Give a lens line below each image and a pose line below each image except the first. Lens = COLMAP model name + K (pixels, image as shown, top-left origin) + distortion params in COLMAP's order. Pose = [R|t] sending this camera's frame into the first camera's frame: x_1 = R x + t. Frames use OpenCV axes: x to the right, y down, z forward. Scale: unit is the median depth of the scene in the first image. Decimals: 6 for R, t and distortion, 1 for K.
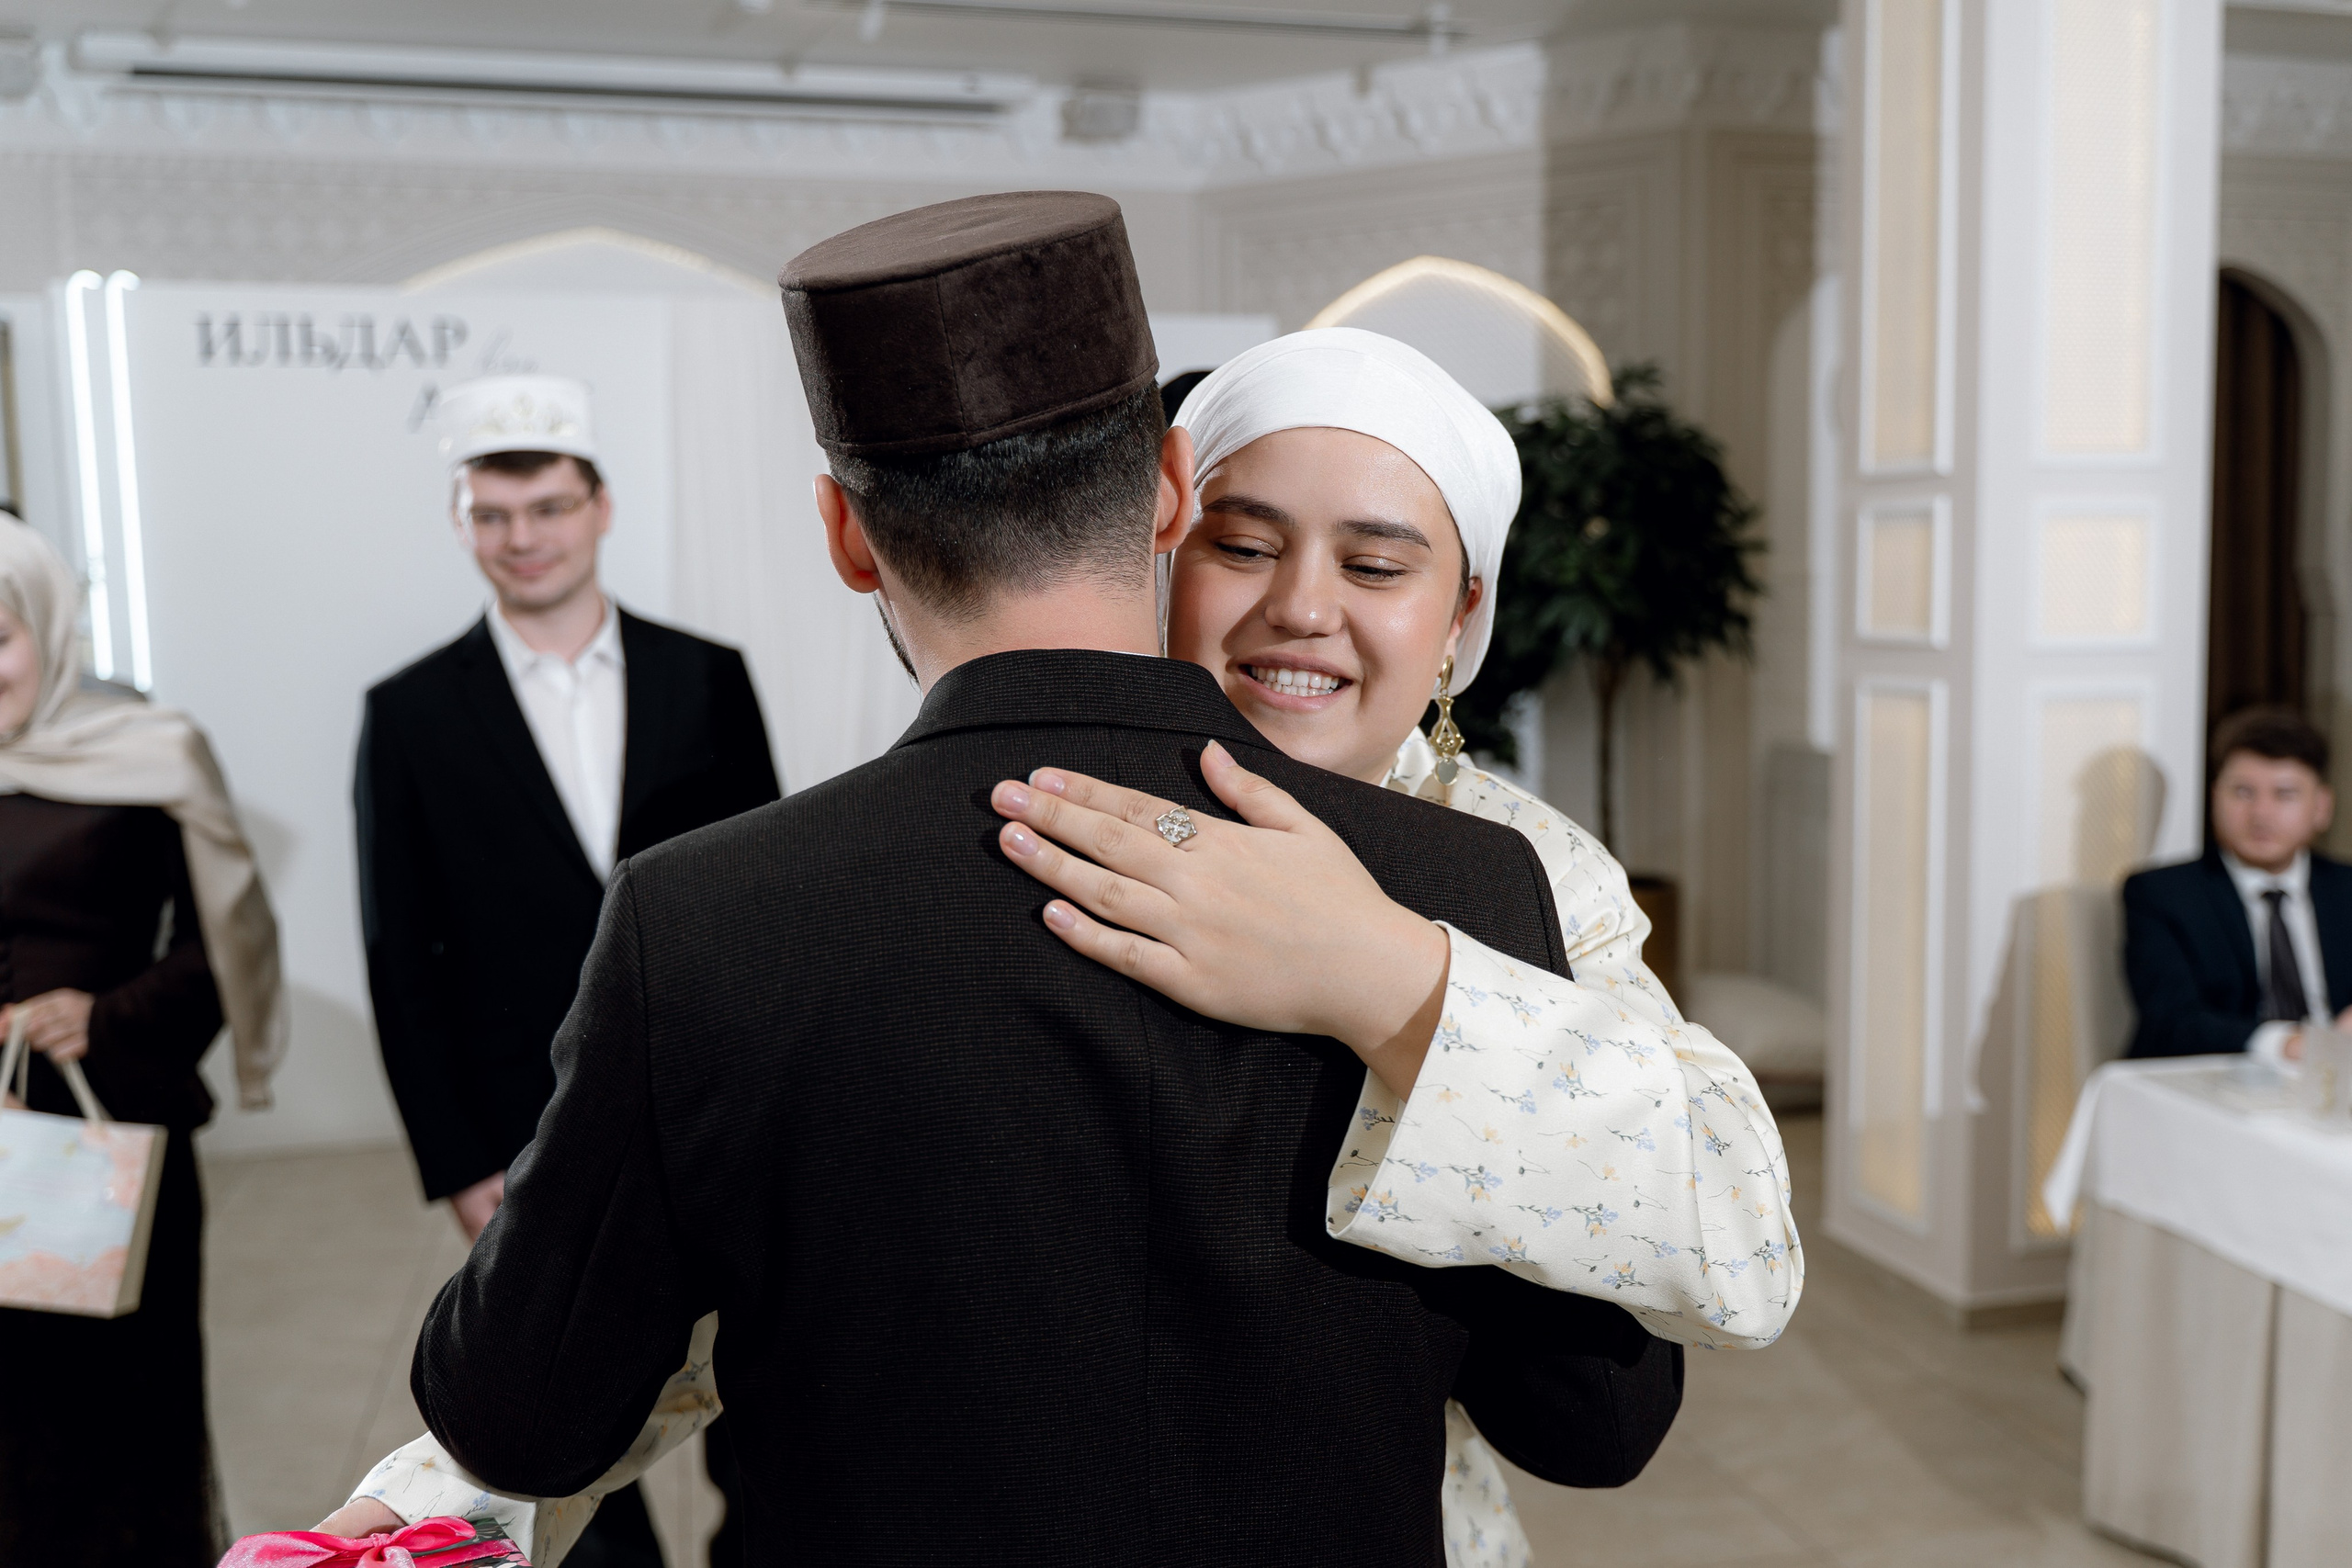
lens RADIAL K [[2042.5, 0, 1235.1], [0, 2042.5, 789.2], [0, 0, 1]] dist [-0.002954, -0.004570]
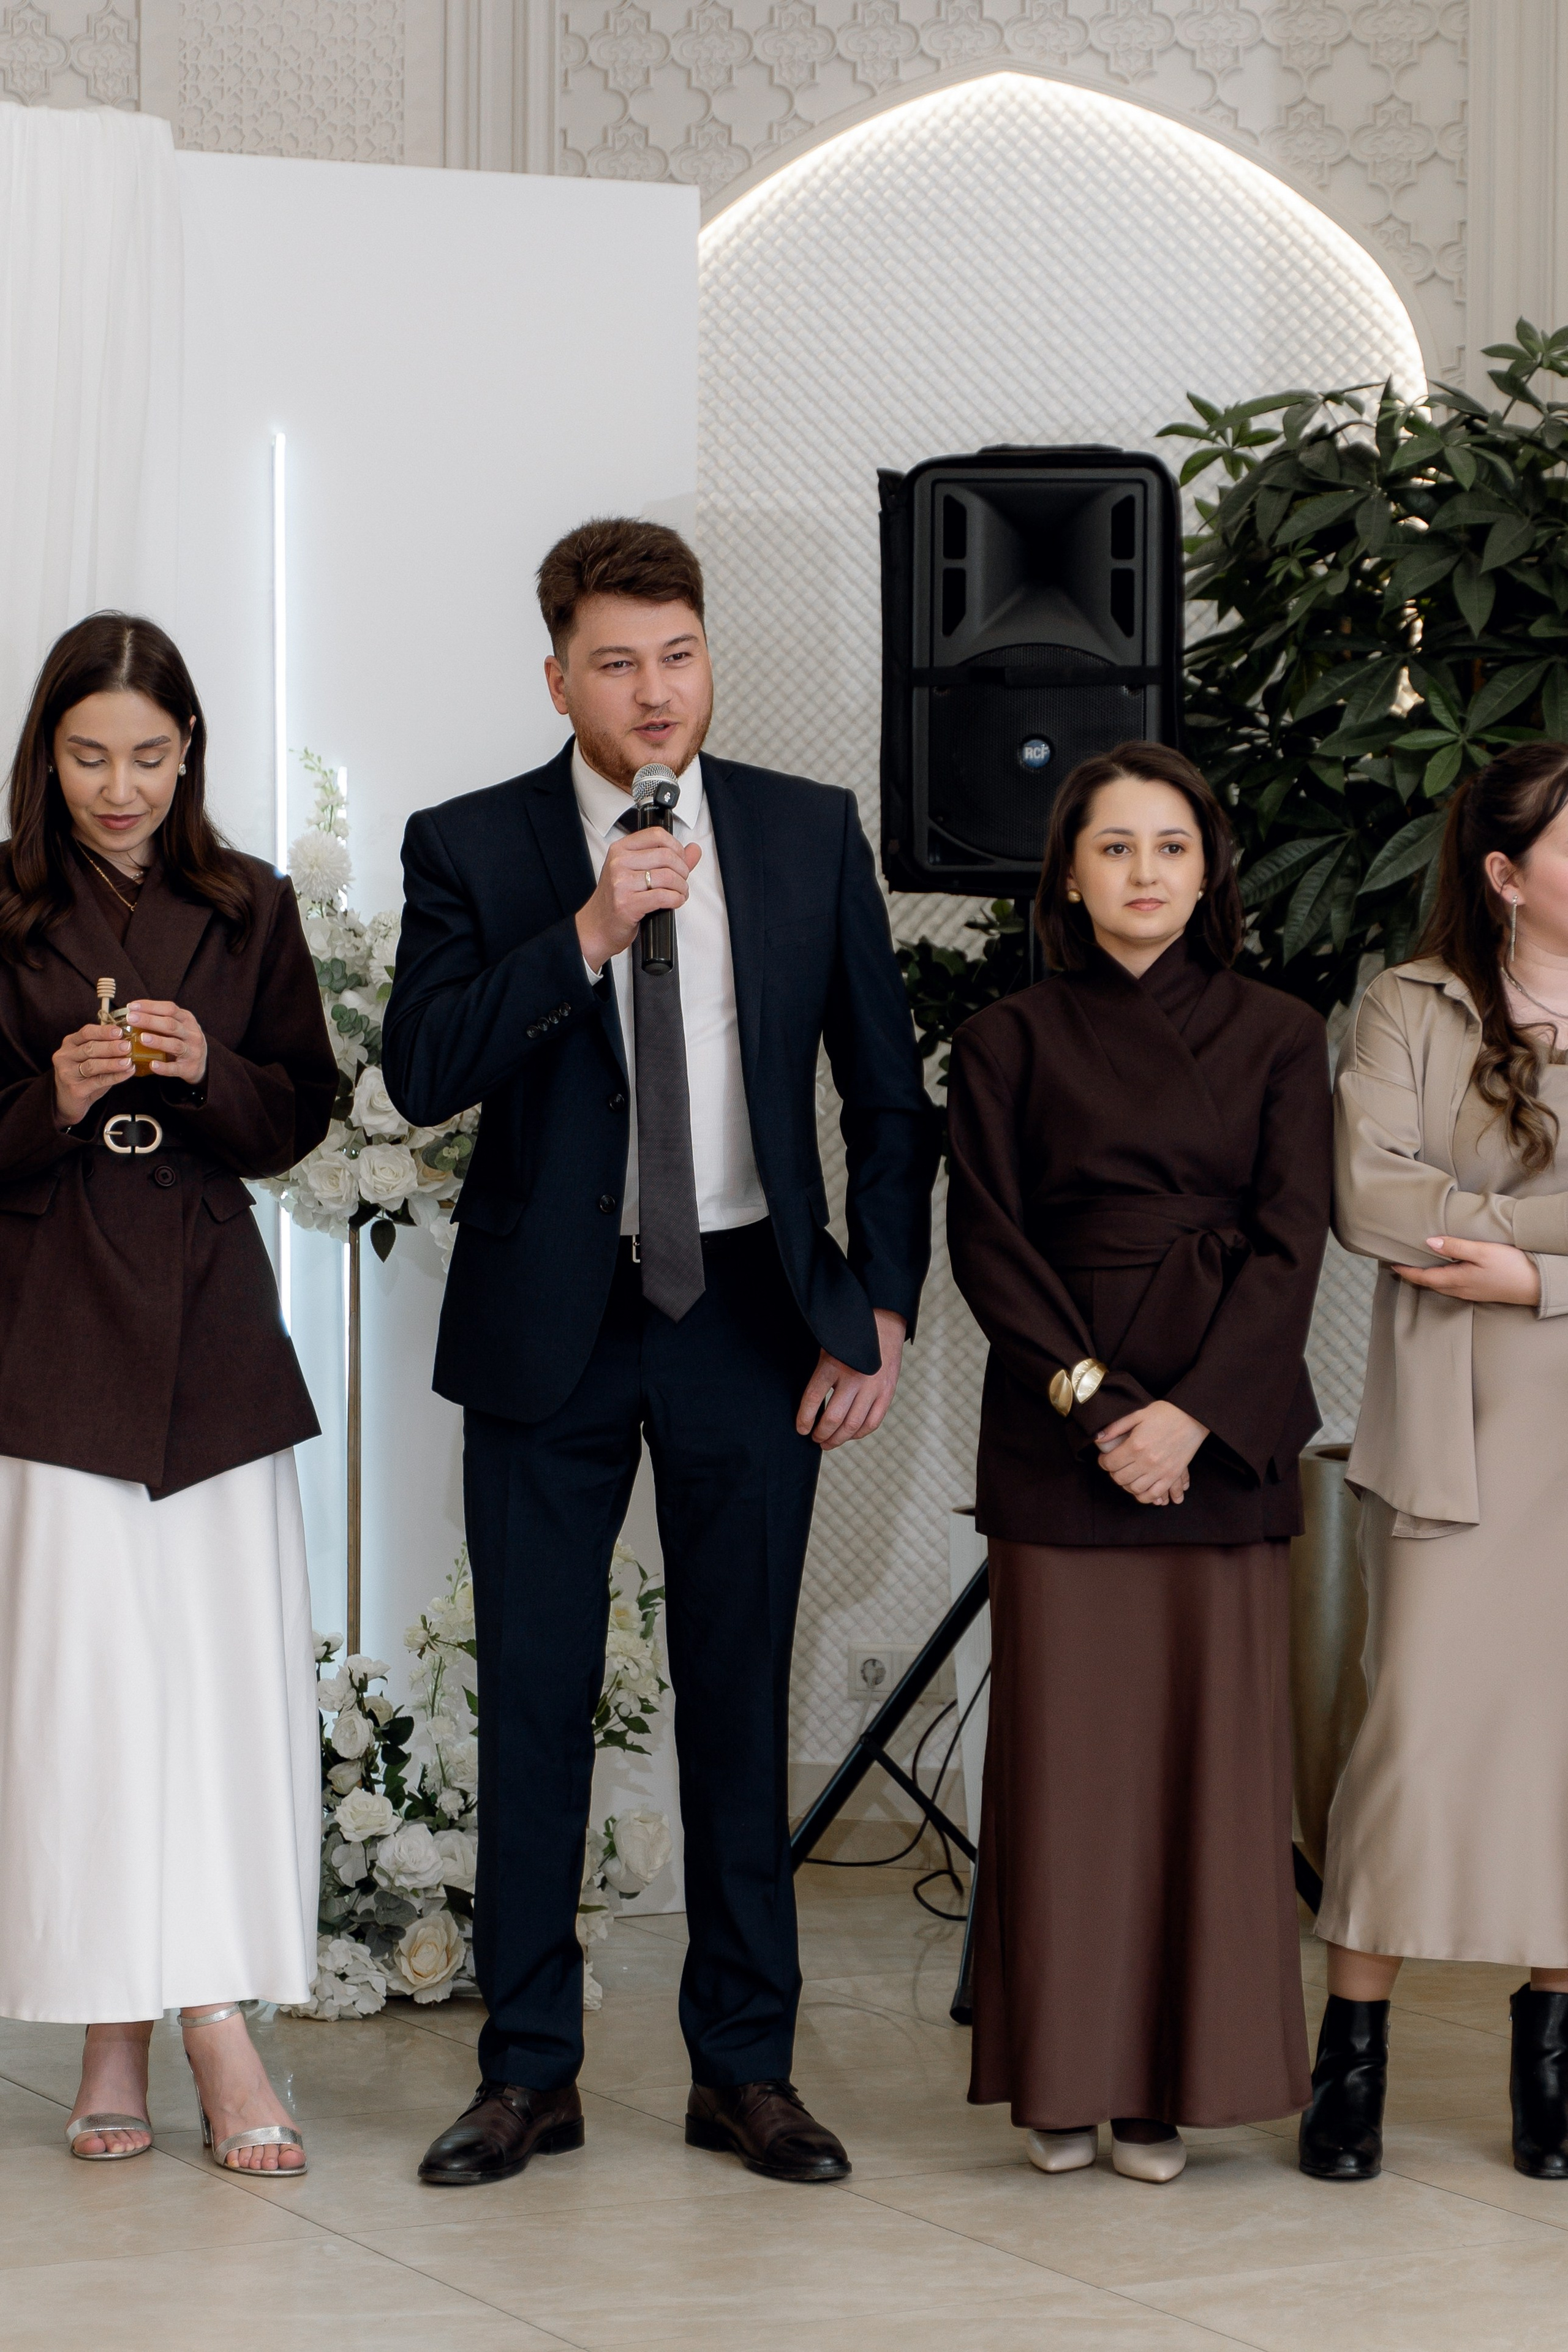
lens RADIAL K [[6121.5, 0, 782.1], [0, 6121.5, 1176.5], [0, 0, 1]] dist [0.021265, -0.039670]
pose [[0.973937, 0.012352, 0.226484, -0.274854], [-0.000310, 0.998588, -0.053127, 0.056269], [-0.226820, 0.051672, 0.972565, -0.293365]]
